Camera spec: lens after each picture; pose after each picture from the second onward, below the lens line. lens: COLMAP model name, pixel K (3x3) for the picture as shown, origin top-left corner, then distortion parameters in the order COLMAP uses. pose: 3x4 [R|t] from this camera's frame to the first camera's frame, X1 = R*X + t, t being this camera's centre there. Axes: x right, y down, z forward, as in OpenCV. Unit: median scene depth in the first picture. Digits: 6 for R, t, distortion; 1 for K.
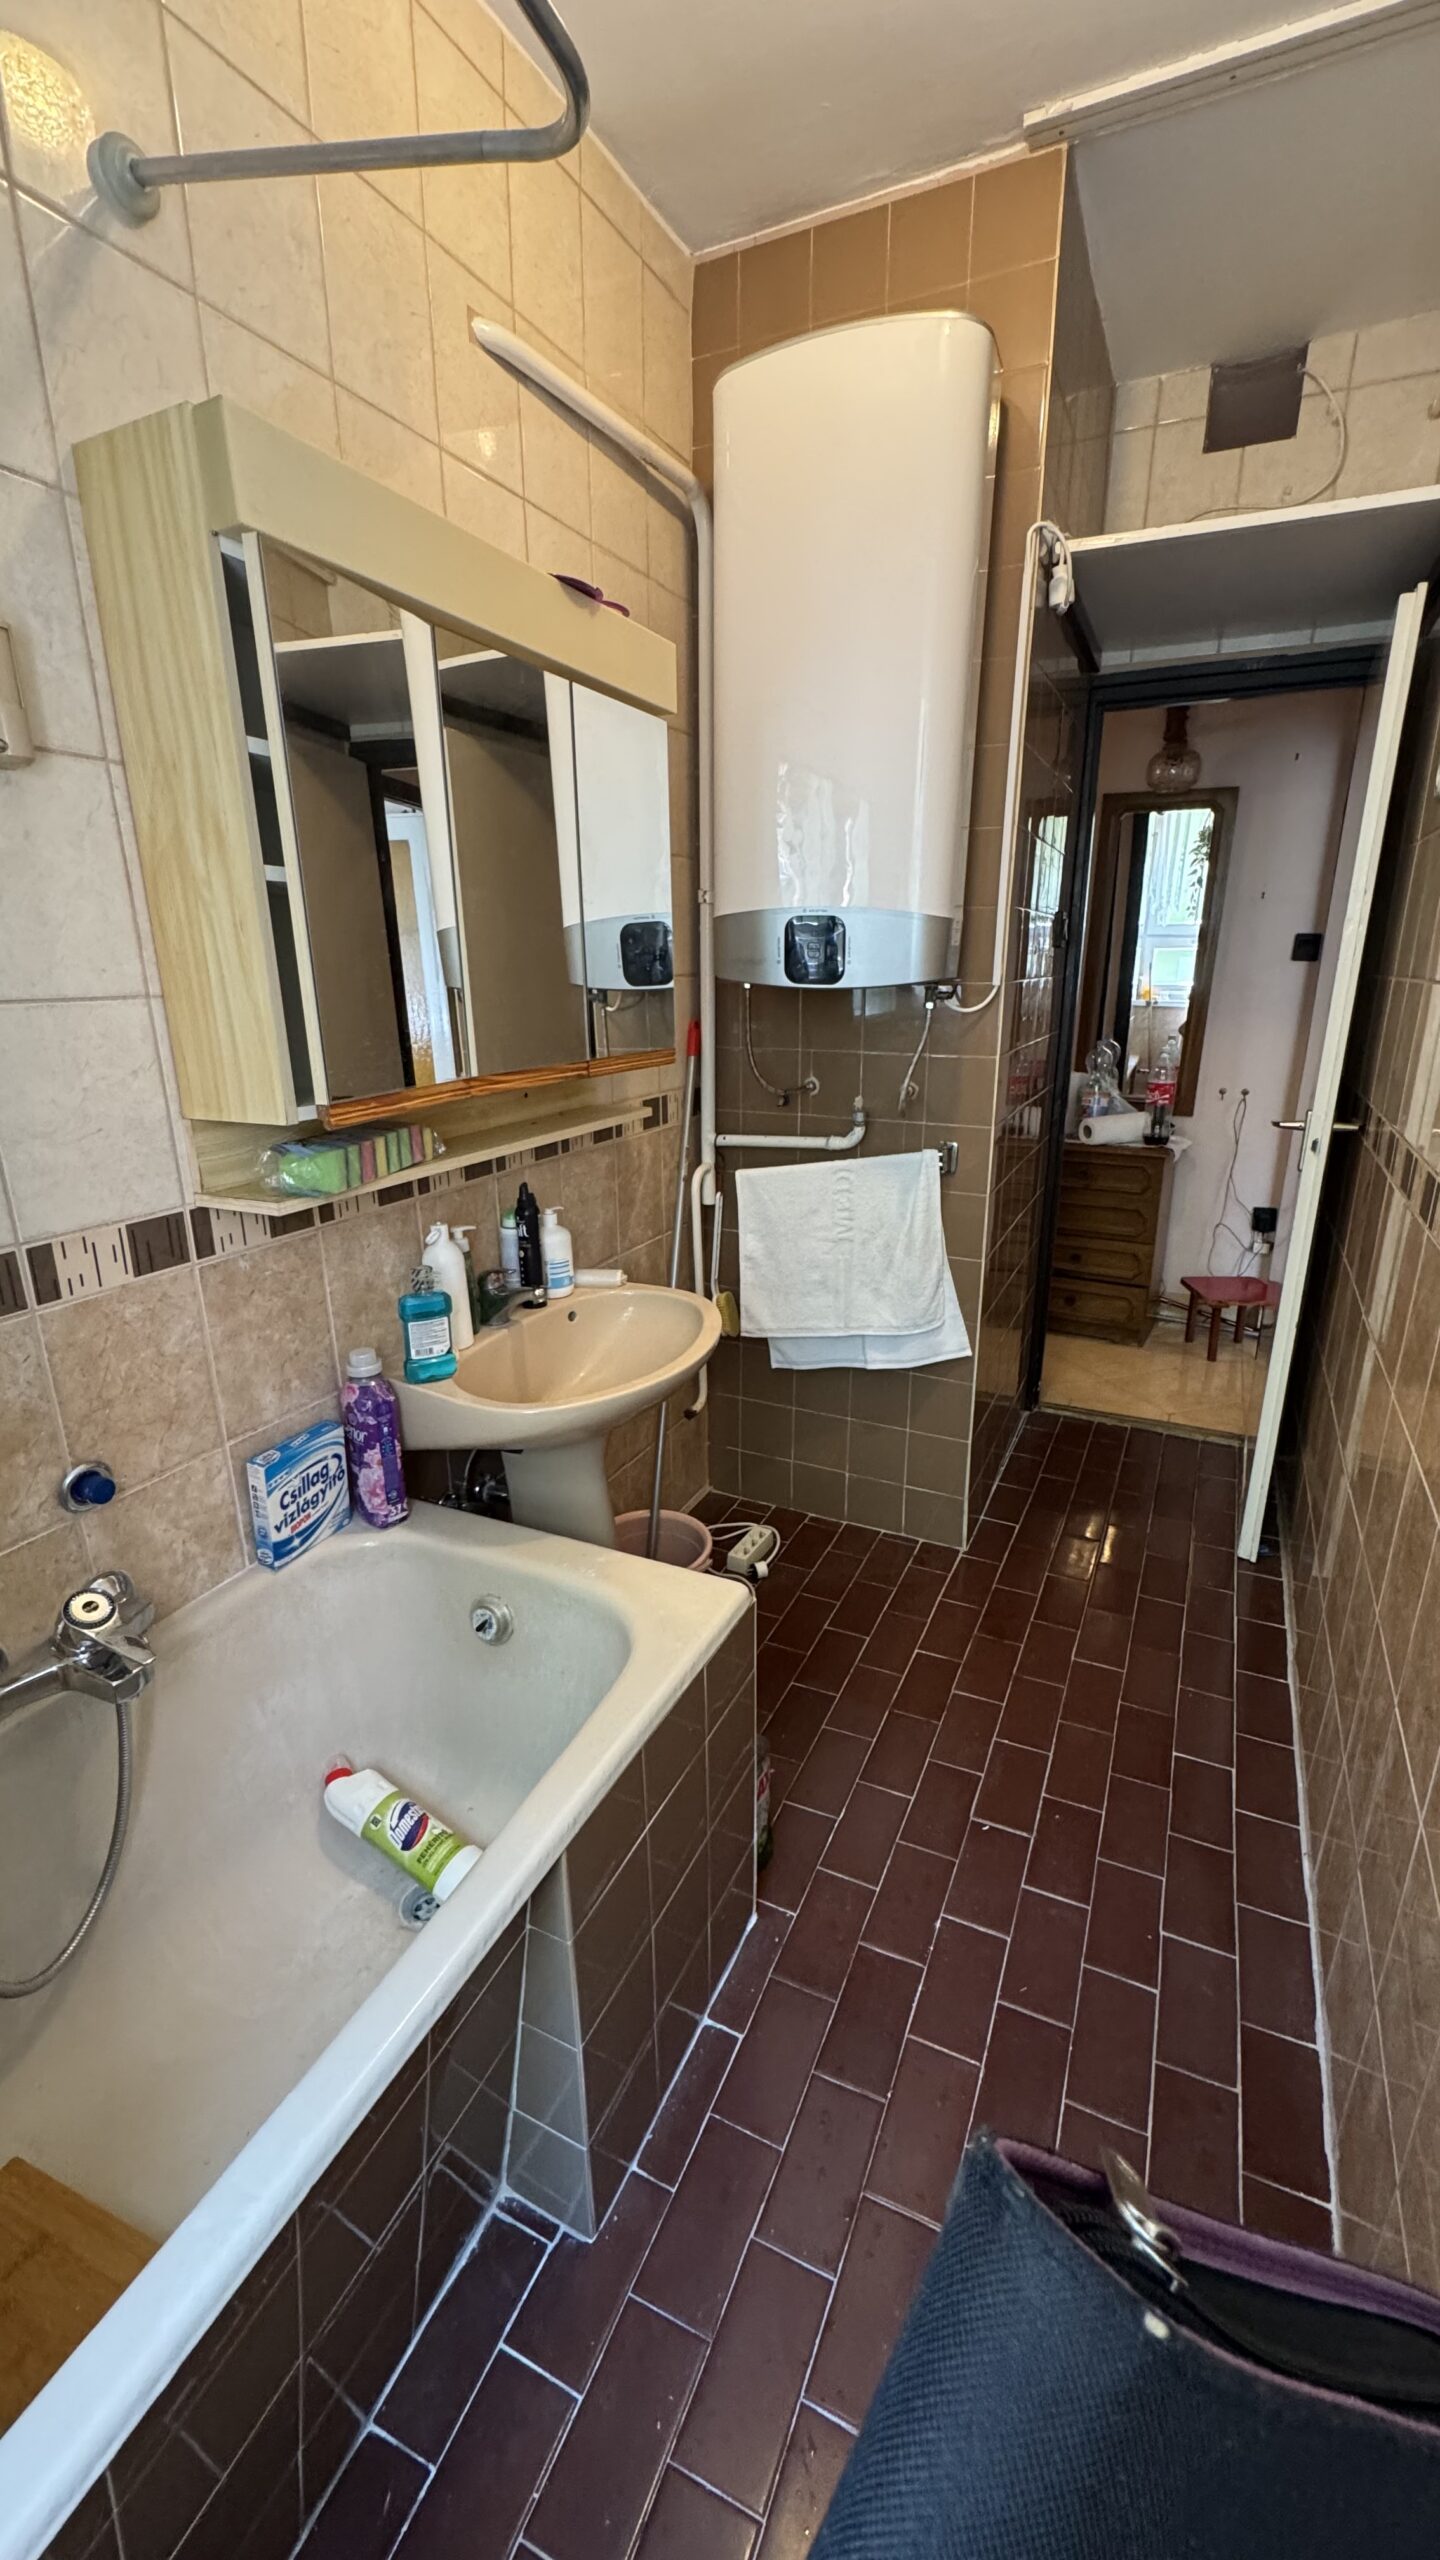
lens RADIAL K [[1027.8, 0, 727.4], [0, 1027.8, 1279.0], [0, 0, 1]] dist [-0.003083, 0.000484]
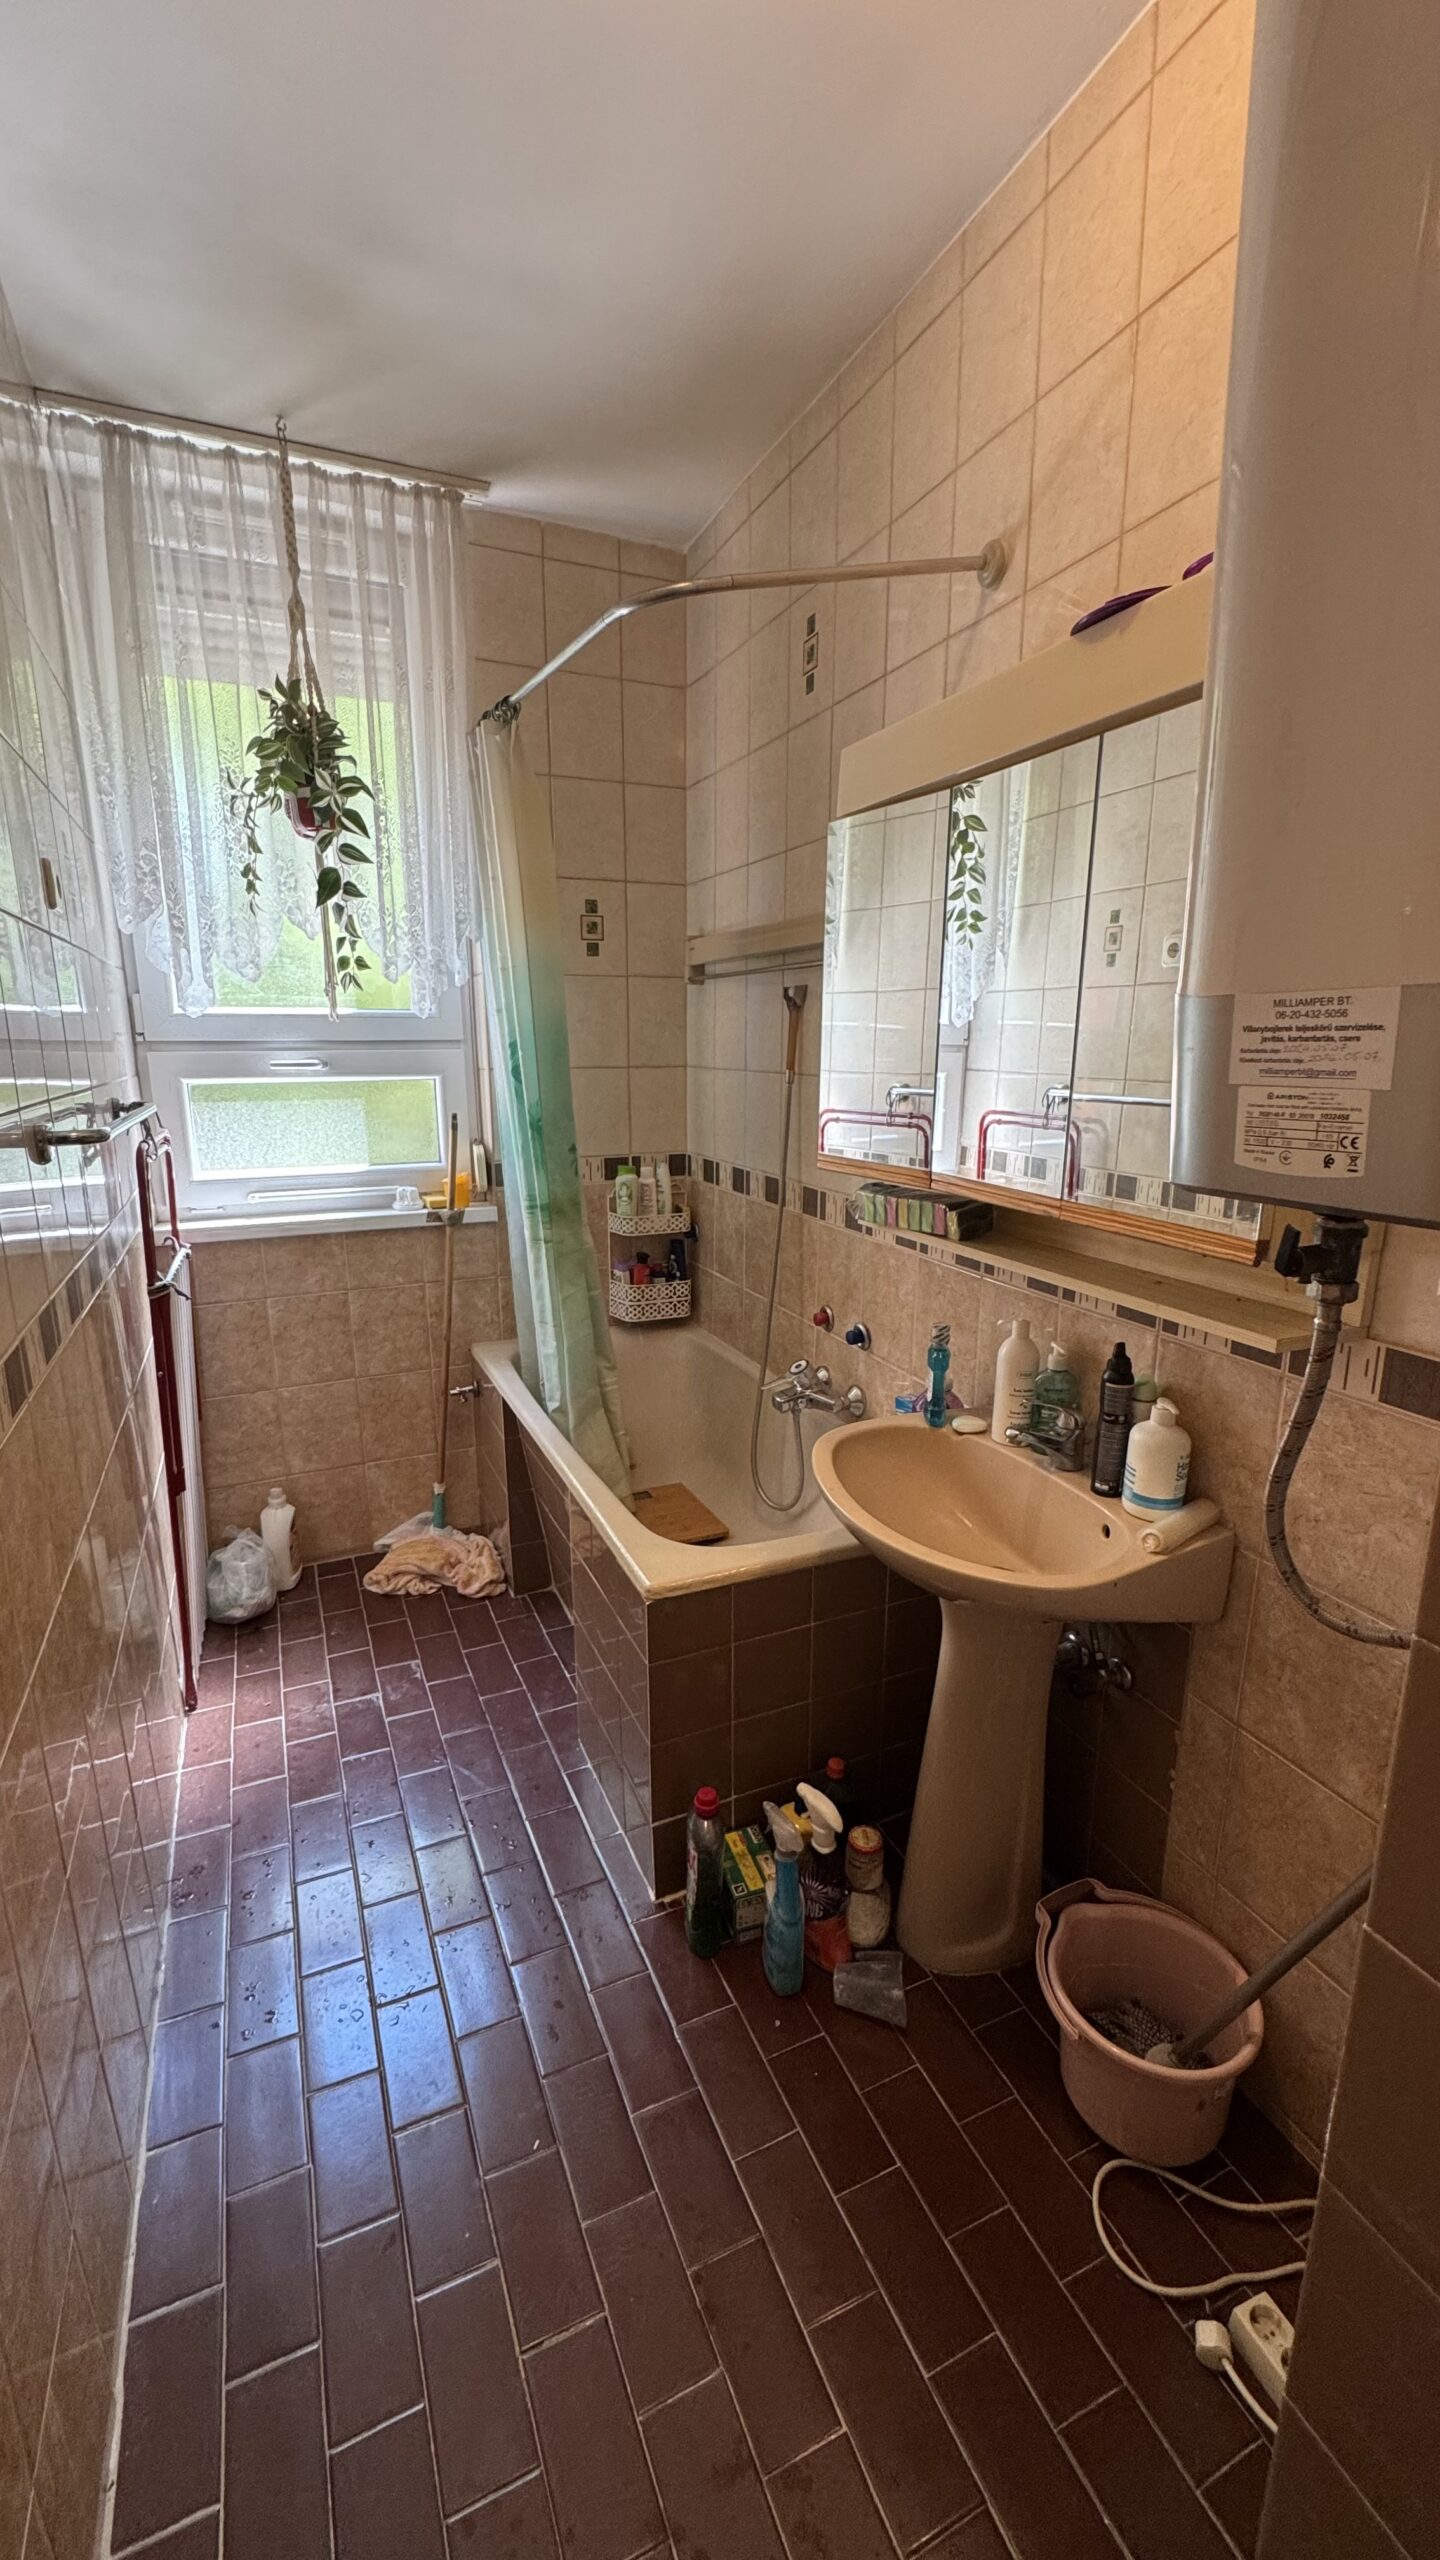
lens RADIAL K [[1027.8, 0, 722.2], [0, 1027.8, 1277.8], [0, 0, 1]] dist [-0.003083, 0.000484]
pose [[-0.660750, 0.180076, -0.728685, 0.786165], [-0.218831, 0.882409, 0.416495, -0.542524], [0.717999, 0.434658, -0.543646, 1.590301]]
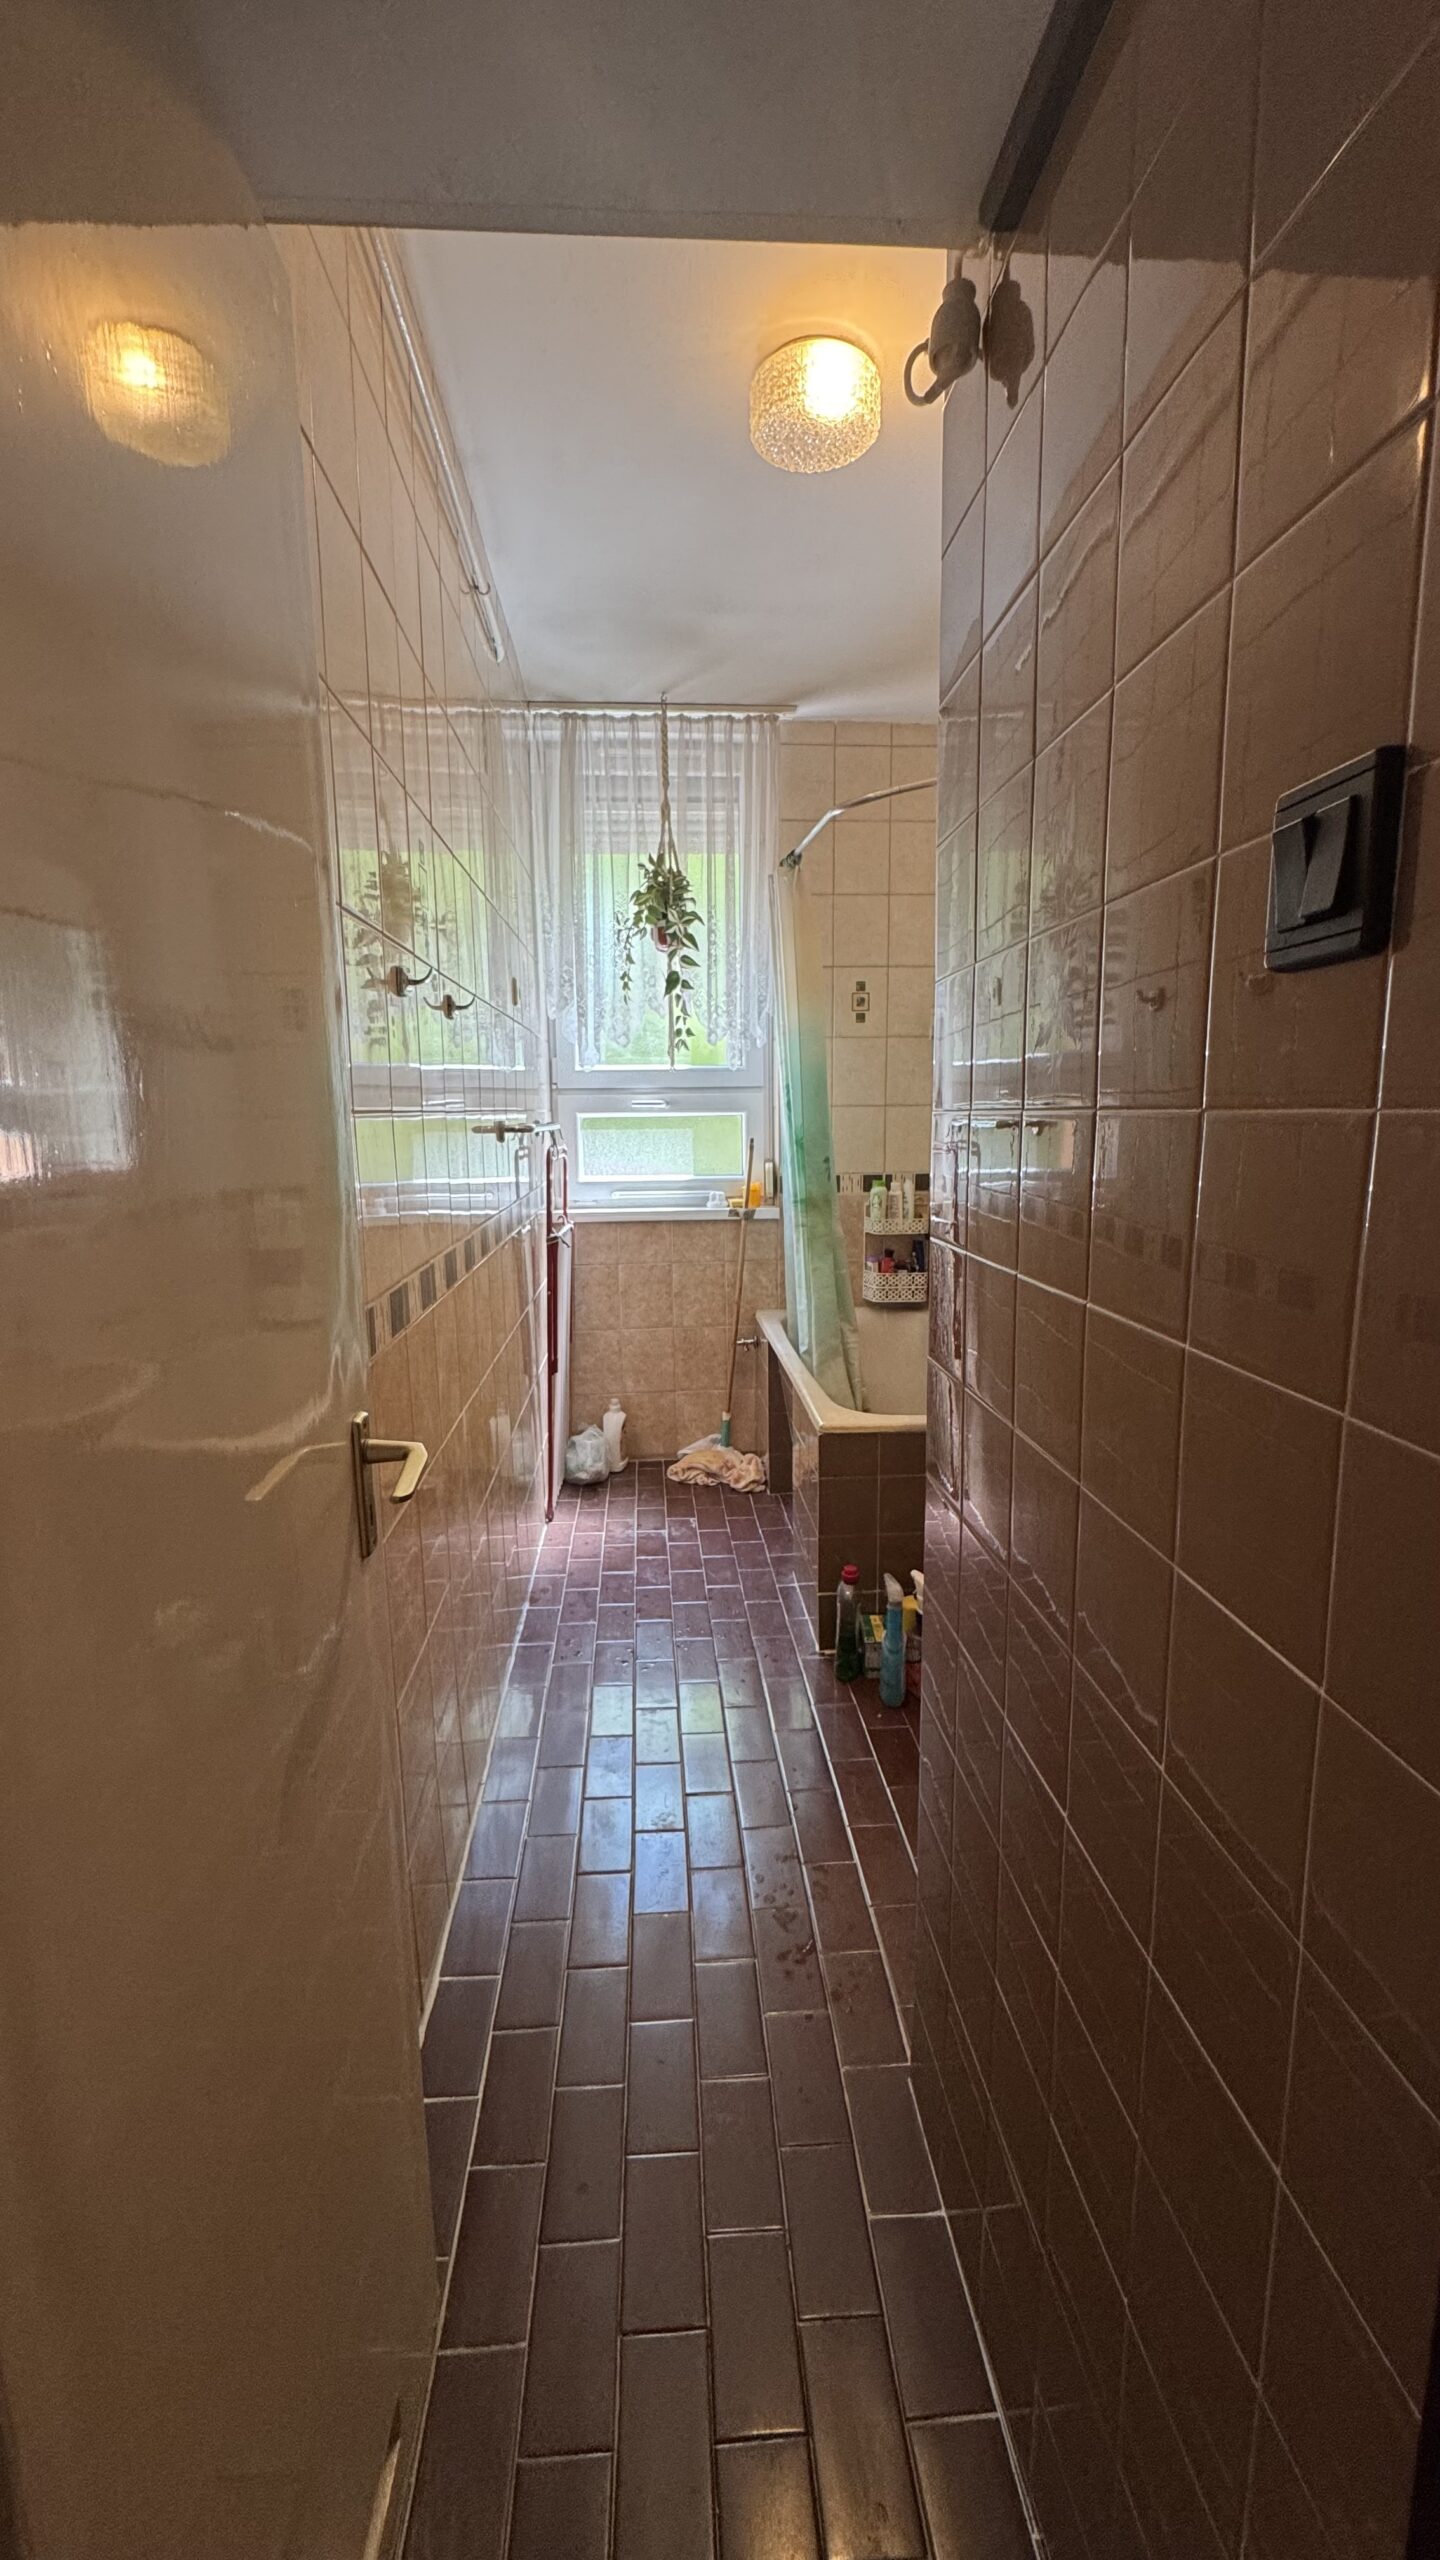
lens RADIAL K [[1027.8, 0, 718.0], [0, 1027.8, 1274.7], [0, 0, 1]] dist [-0.003083, 0.000484]
pose [[-0.877925, 0.094965, -0.469287, 1.249755], [-0.126726, 0.899093, 0.419015, -0.832200], [0.461724, 0.427334, -0.777301, 2.862148]]
